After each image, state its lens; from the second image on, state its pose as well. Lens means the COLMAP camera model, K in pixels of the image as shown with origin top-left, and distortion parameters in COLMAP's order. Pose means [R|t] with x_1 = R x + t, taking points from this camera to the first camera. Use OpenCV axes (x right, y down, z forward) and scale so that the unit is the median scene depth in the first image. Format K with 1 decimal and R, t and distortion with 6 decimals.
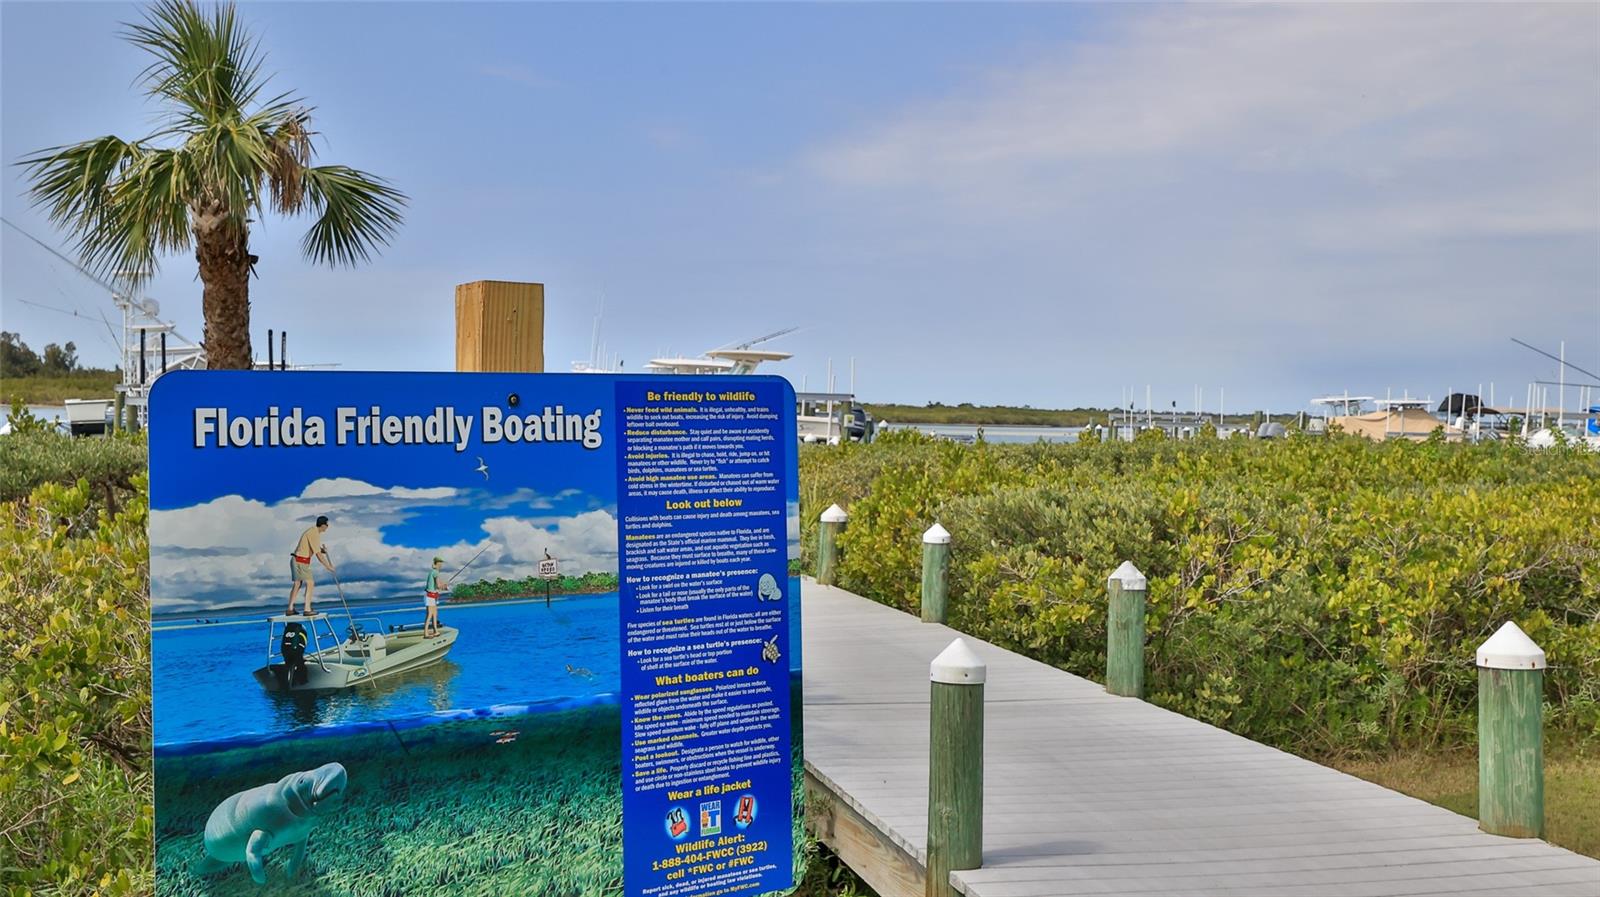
lens RADIAL K [[1640.3, 0, 798.6], [0, 1640.3, 442.8], [0, 0, 1]] dist [-0.002320, 0.000000]
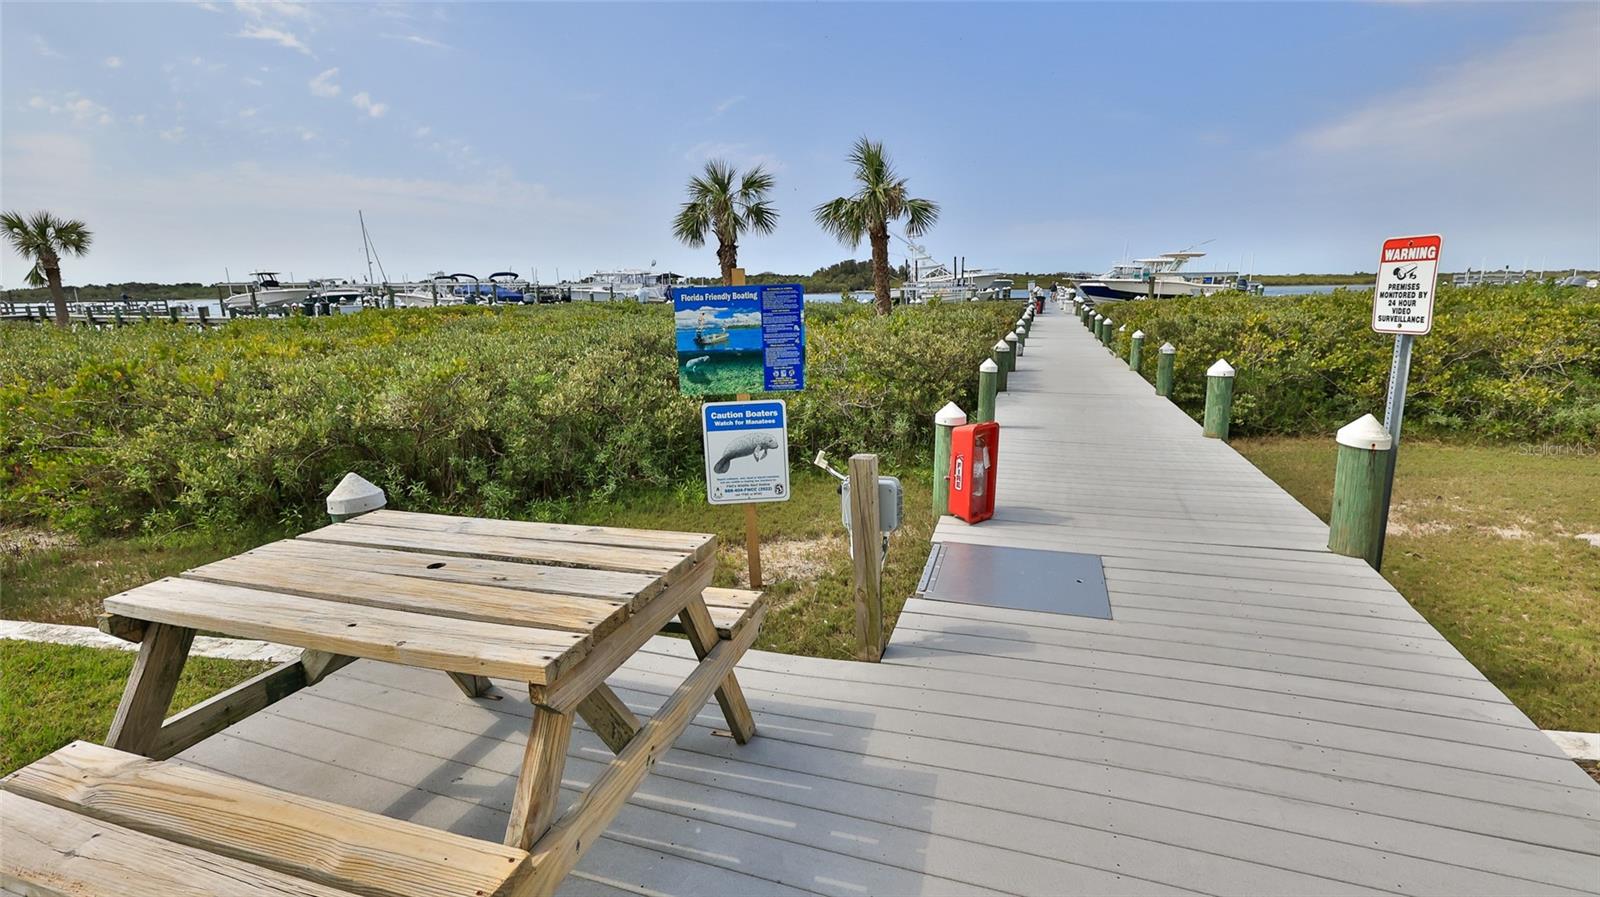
lens RADIAL K [[718.9, 0, 798.8], [0, 718.9, 451.7], [0, 0, 1]] dist [-0.001925, 0.001222]
pose [[0.839600, 0.085198, -0.536482, 1.219633], [0.024640, 0.980634, 0.194295, 0.034744], [0.542646, -0.176349, 0.821241, -0.863813]]
